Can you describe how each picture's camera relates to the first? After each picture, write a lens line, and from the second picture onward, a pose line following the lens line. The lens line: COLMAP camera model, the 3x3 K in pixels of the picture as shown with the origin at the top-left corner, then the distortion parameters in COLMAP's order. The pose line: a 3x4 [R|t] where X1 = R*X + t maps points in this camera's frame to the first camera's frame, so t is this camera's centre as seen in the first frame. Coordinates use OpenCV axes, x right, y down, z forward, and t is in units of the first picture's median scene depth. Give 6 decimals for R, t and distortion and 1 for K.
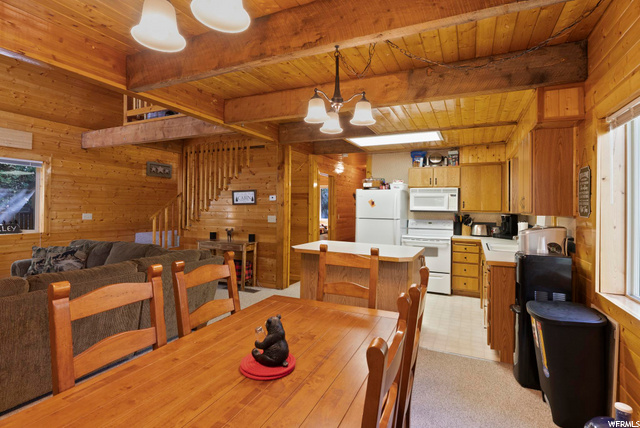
lens RADIAL K [[312.6, 0, 316.1], [0, 312.6, 208.0], [0, 0, 1]] dist [0.004463, -0.000012]
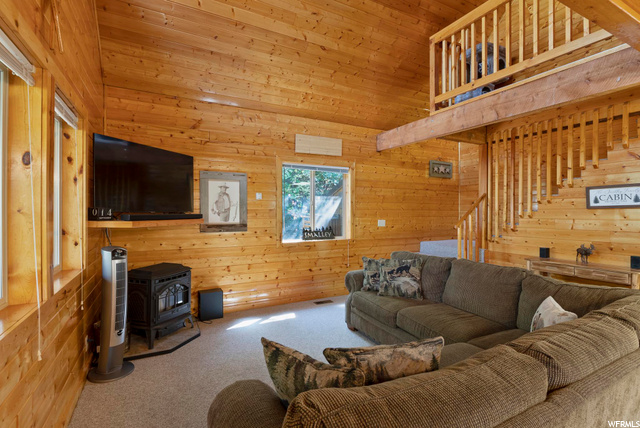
lens RADIAL K [[312.6, 0, 325.3], [0, 312.6, 214.3], [0, 0, 1]] dist [0.004463, -0.000012]
pose [[0.814126, -0.003344, -0.580679, -0.340801], [0.006420, 0.999974, 0.003242, -0.003732], [0.580653, -0.006368, 0.814126, 0.145090]]
